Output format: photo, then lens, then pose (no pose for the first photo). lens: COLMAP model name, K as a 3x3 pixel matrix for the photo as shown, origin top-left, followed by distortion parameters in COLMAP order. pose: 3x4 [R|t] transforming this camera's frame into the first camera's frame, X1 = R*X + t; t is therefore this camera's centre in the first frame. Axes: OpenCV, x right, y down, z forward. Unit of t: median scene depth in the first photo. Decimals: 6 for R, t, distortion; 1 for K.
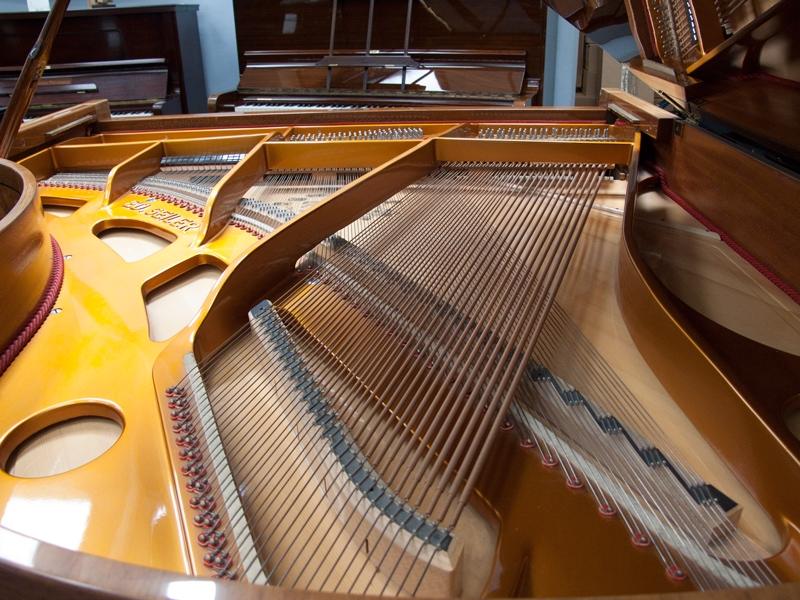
lens RADIAL K [[649.0, 0, 400.0], [0, 649.0, 300.0], [0, 0, 1]] dist [-0.180003, 0.131940]
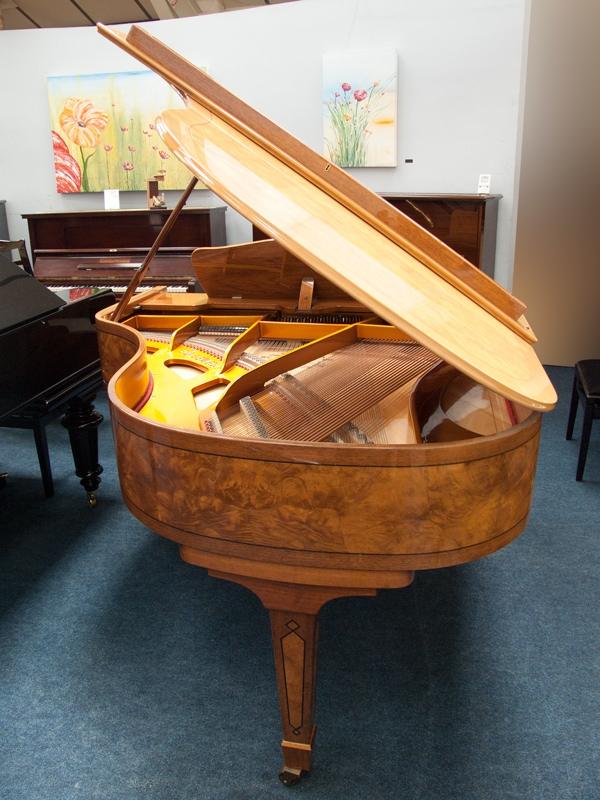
lens RADIAL K [[649.0, 0, 292.7], [0, 649.0, 405.2], [0, 0, 1]] dist [-0.180003, 0.131940]
pose [[0.982512, 0.062485, -0.175400, 0.244162], [-0.078223, 0.993366, -0.084291, 0.147715], [0.168970, 0.096537, 0.980882, -0.844349]]
